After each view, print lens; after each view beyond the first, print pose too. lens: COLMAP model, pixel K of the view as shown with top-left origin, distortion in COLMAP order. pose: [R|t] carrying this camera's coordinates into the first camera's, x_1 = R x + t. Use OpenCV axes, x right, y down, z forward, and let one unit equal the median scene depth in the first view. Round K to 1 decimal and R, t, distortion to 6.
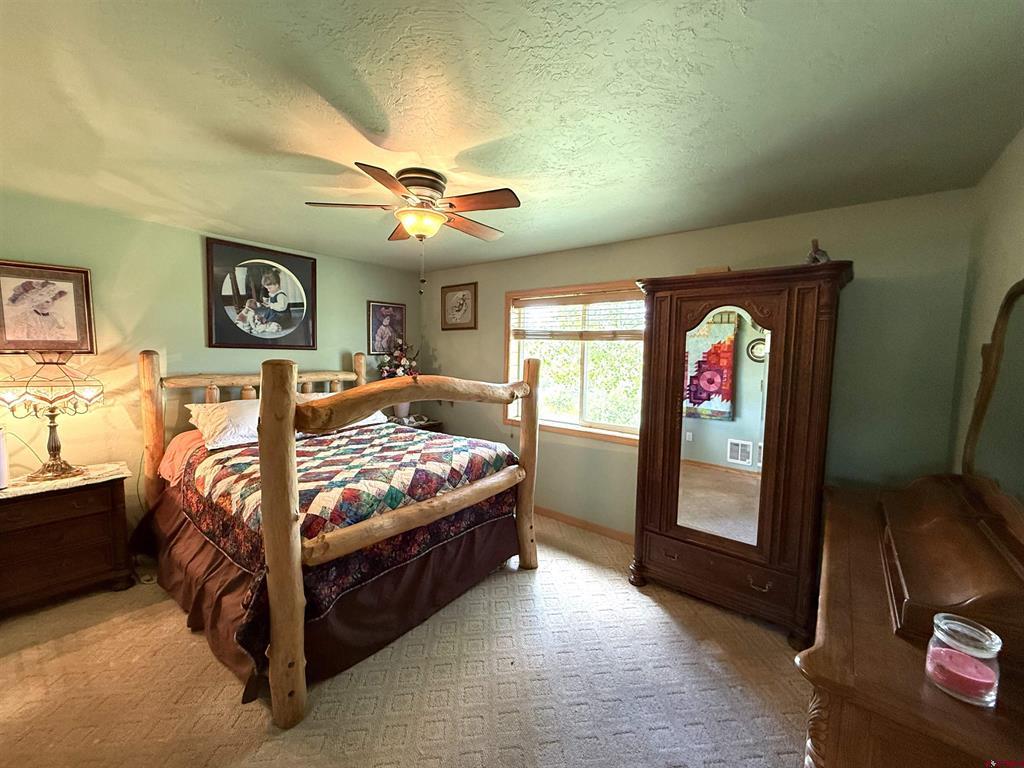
lens RADIAL K [[410.0, 0, 506.6], [0, 410.0, 383.9], [0, 0, 1]] dist [0.000184, 0.000006]
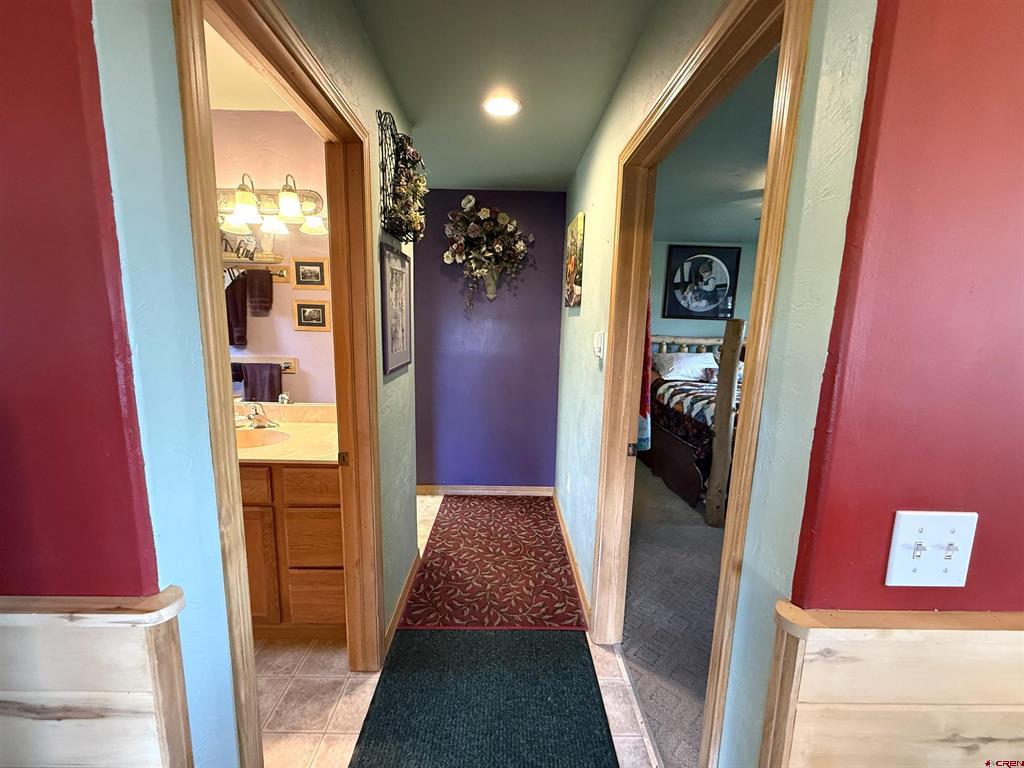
lens RADIAL K [[410.0, 0, 506.6], [0, 410.0, 383.9], [0, 0, 1]] dist [0.000184, 0.000006]
pose [[0.642676, 0.112036, -0.757902, 0.086469], [-0.072697, 0.993704, 0.085249, 0.065244], [0.762681, 0.000310, 0.646775, -0.421129]]
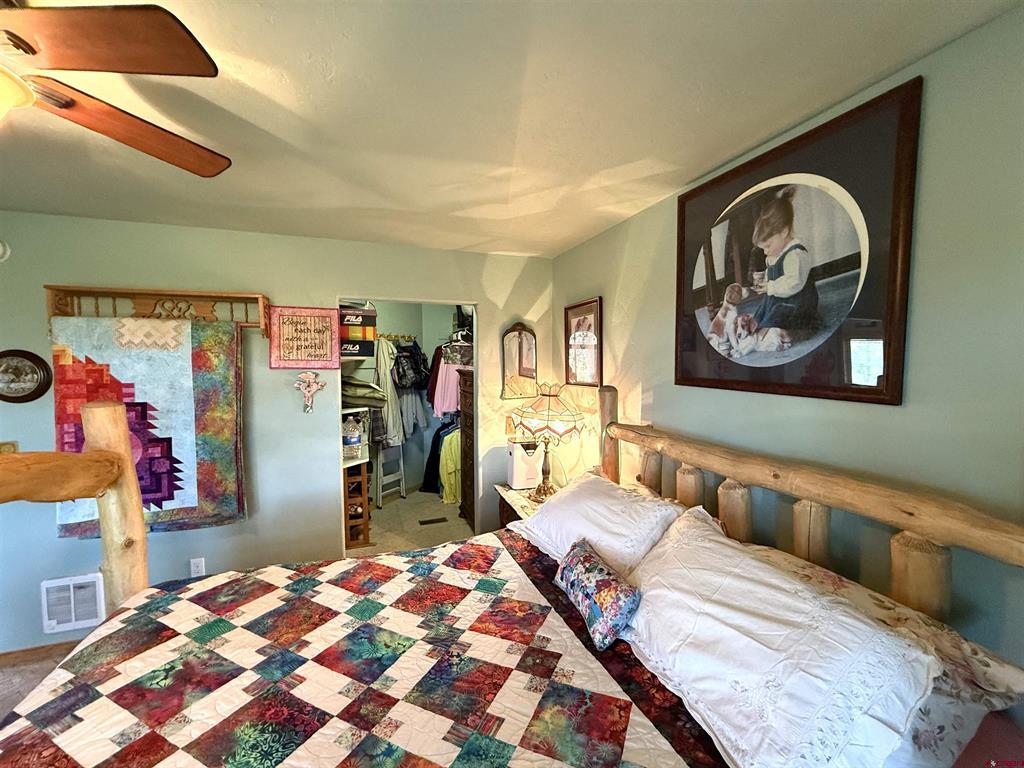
lens RADIAL K [[410.0, 0, 506.6], [0, 410.0, 383.9], [0, 0, 1]] dist [0.000184, 0.000006]
pose [[-0.512943, 0.032099, -0.857822, -0.089929], [-0.077368, 0.993505, 0.083439, -0.114732], [0.854929, 0.109167, -0.507128, 1.043337]]
